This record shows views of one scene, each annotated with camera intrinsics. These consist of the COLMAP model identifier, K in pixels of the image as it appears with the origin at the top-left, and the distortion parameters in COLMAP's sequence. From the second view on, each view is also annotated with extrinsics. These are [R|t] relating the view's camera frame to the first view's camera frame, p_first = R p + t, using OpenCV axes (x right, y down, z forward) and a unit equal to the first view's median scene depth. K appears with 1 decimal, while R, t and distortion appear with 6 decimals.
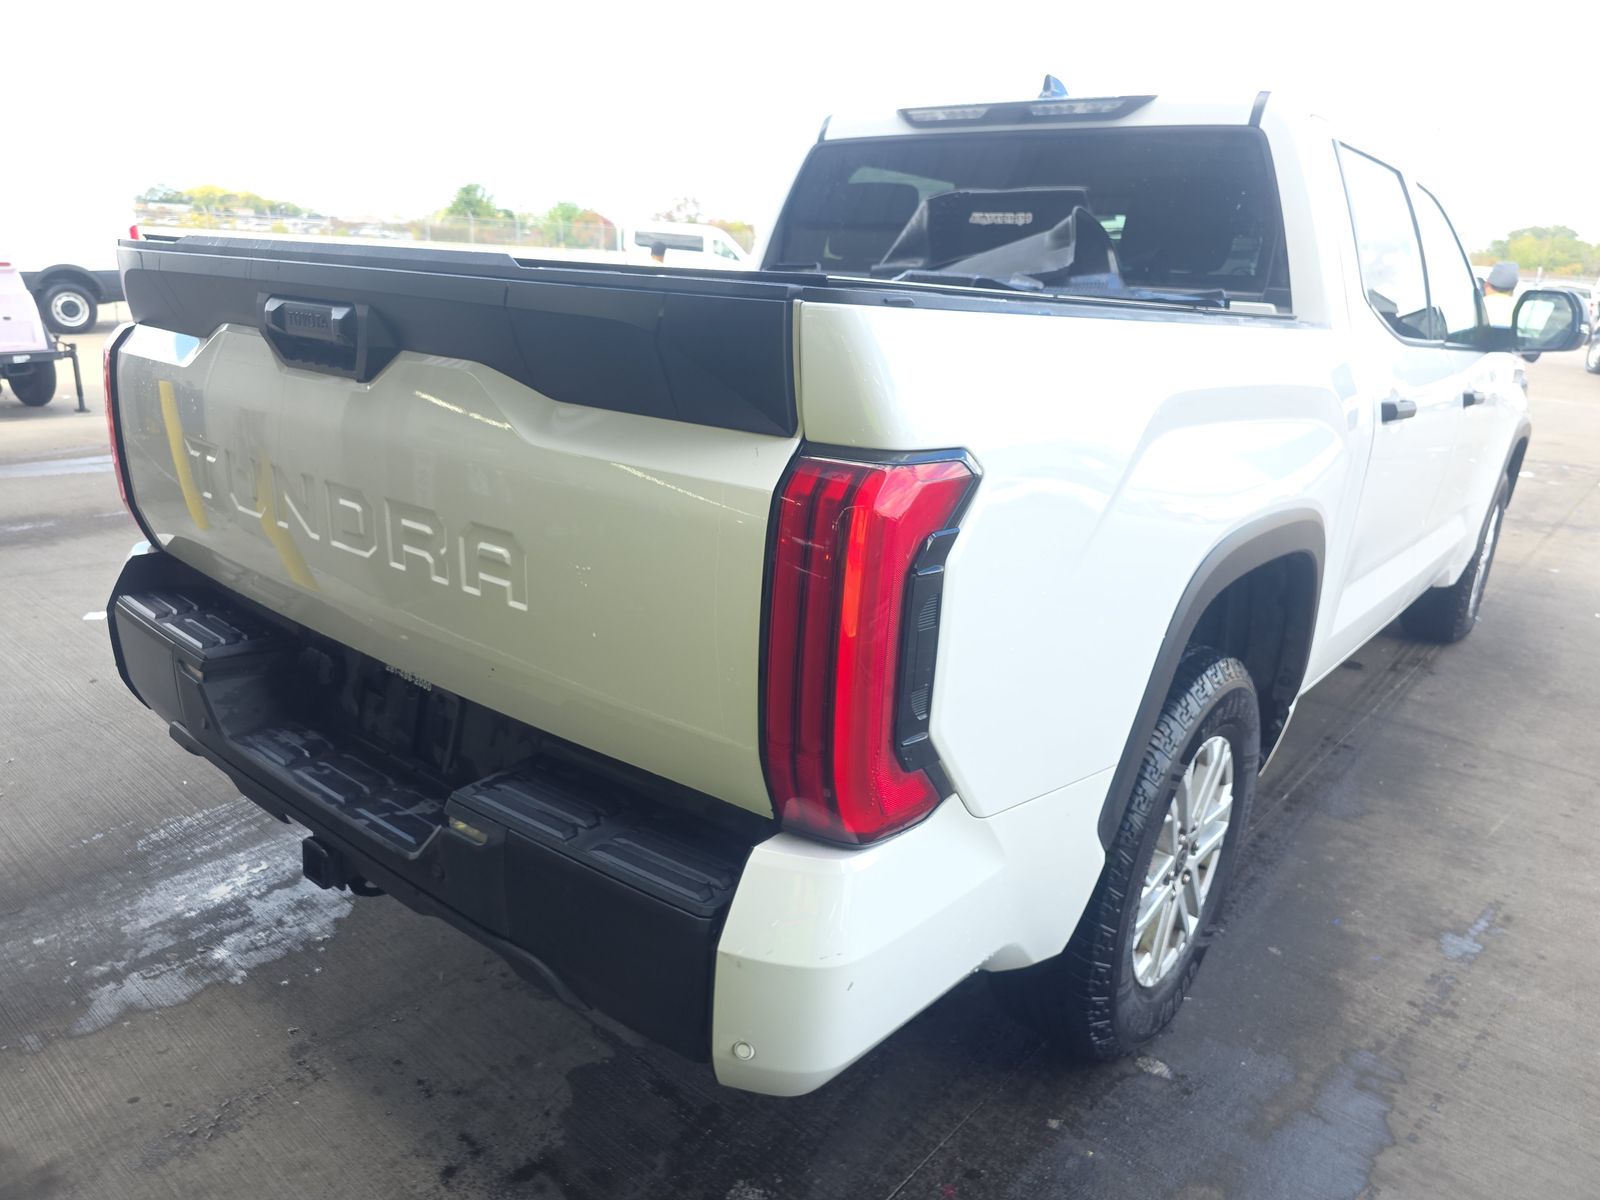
lens RADIAL K [[1092.0, 0, 785.4], [0, 1092.0, 600.3], [0, 0, 1]] dist [0.024212, -0.022223]
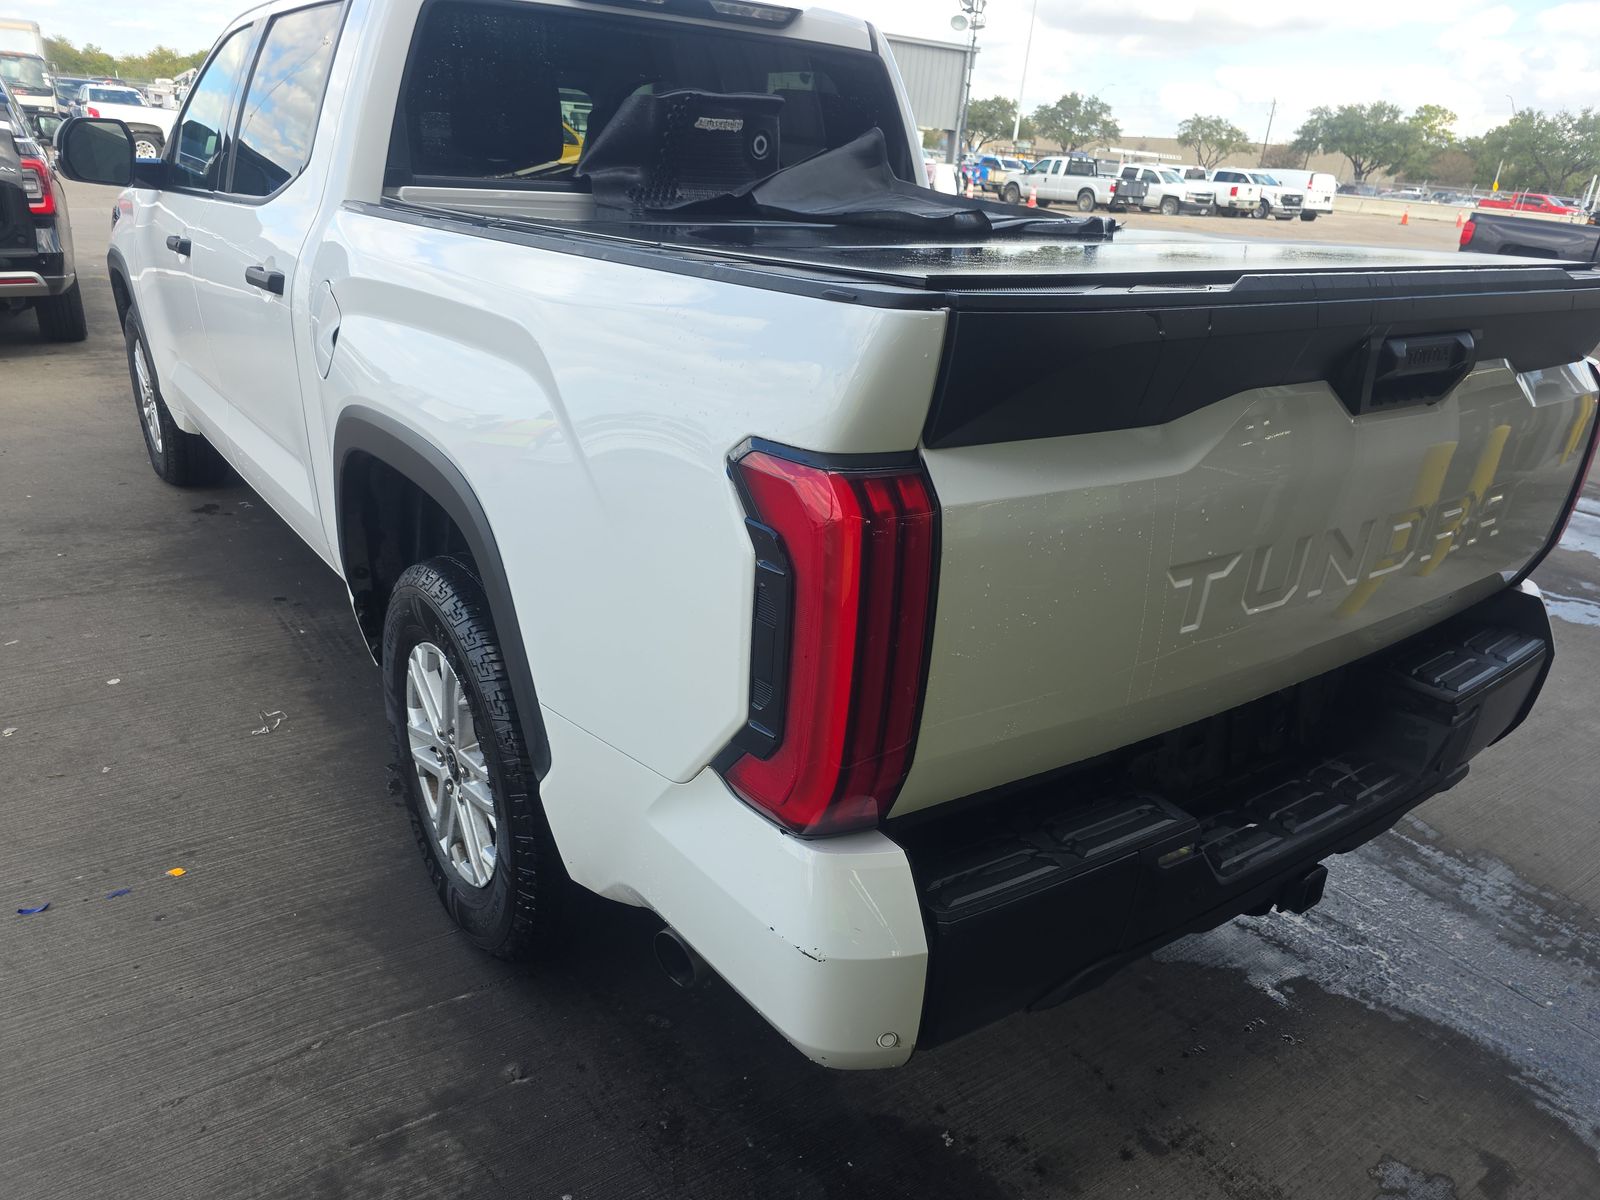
lens RADIAL K [[1092.0, 0, 788.4], [0, 1092.0, 616.8], [0, 0, 1]] dist [0.024212, -0.022223]
pose [[0.257451, -0.409871, 0.875057, -1.228827], [0.235225, 0.904925, 0.354656, -0.424263], [-0.937224, 0.114528, 0.329386, 1.005898]]
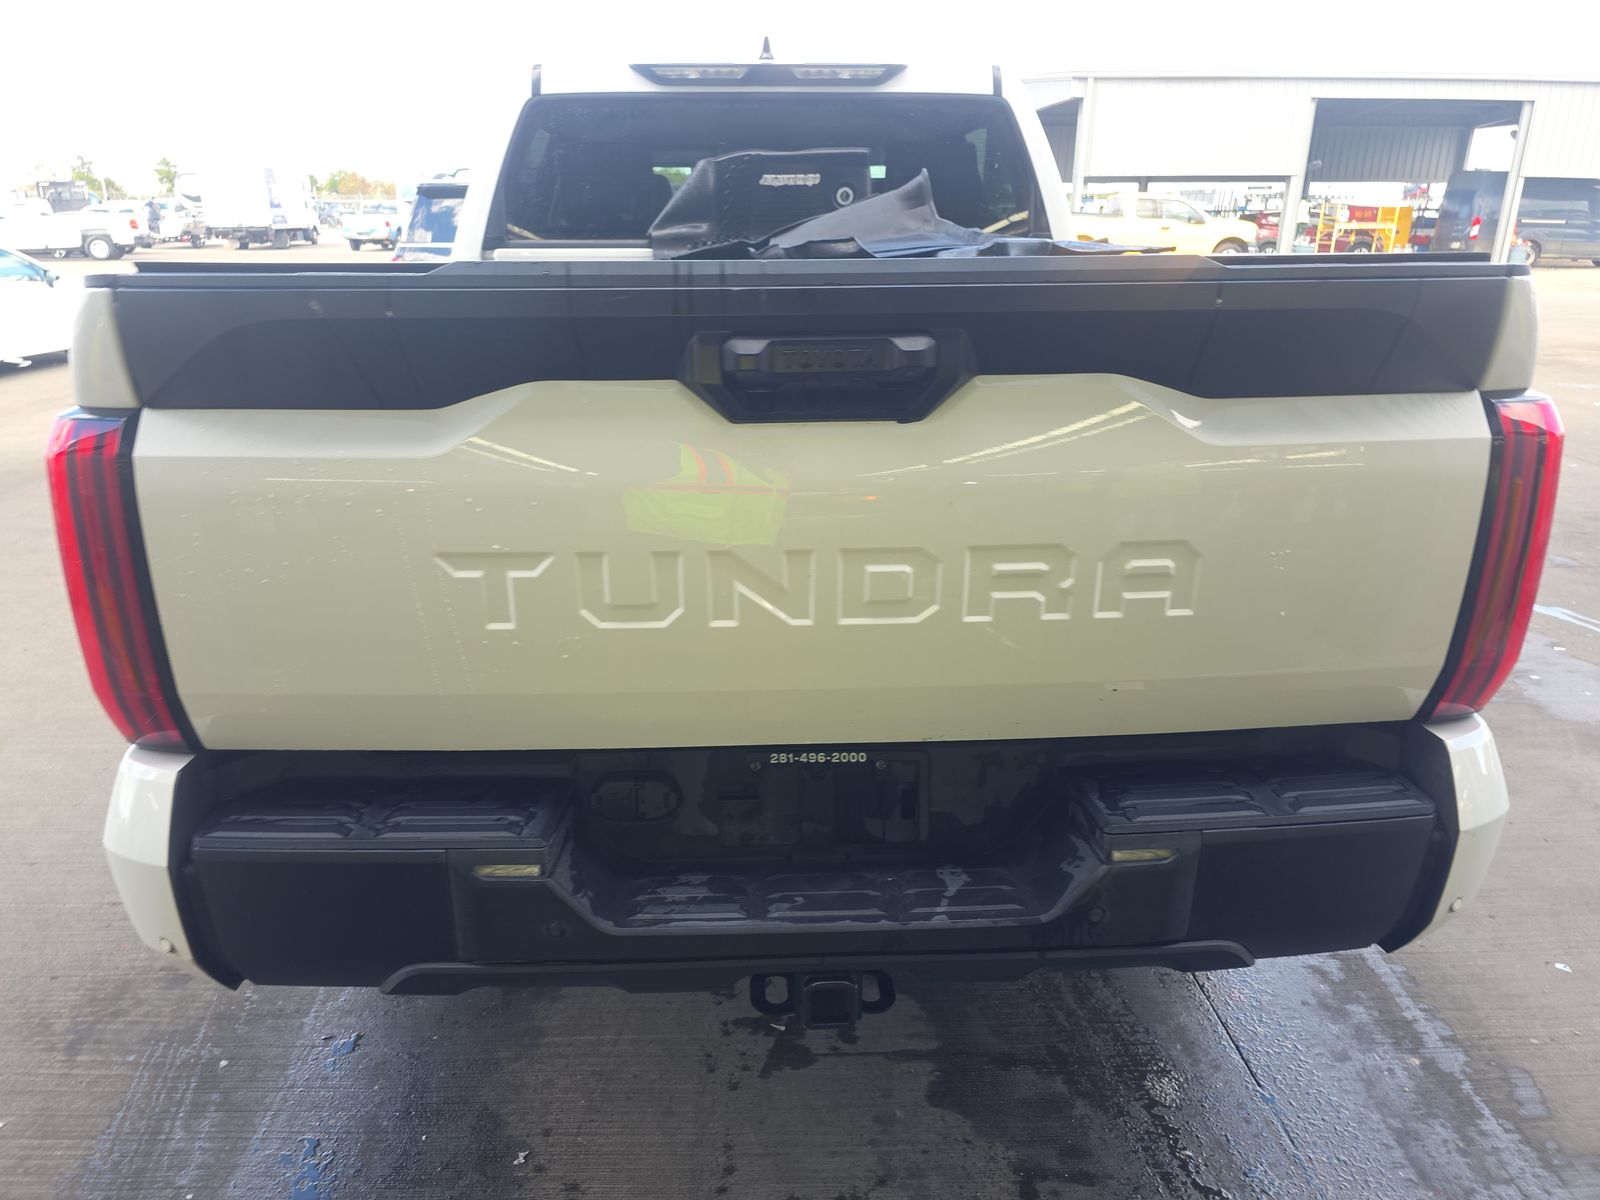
lens RADIAL K [[1092.0, 0, 784.5], [0, 1092.0, 594.3], [0, 0, 1]] dist [0.024212, -0.022223]
pose [[0.743227, -0.263672, 0.614890, -0.813164], [0.233605, 0.963494, 0.130795, -0.163243], [-0.626930, 0.046431, 0.777691, 0.331717]]
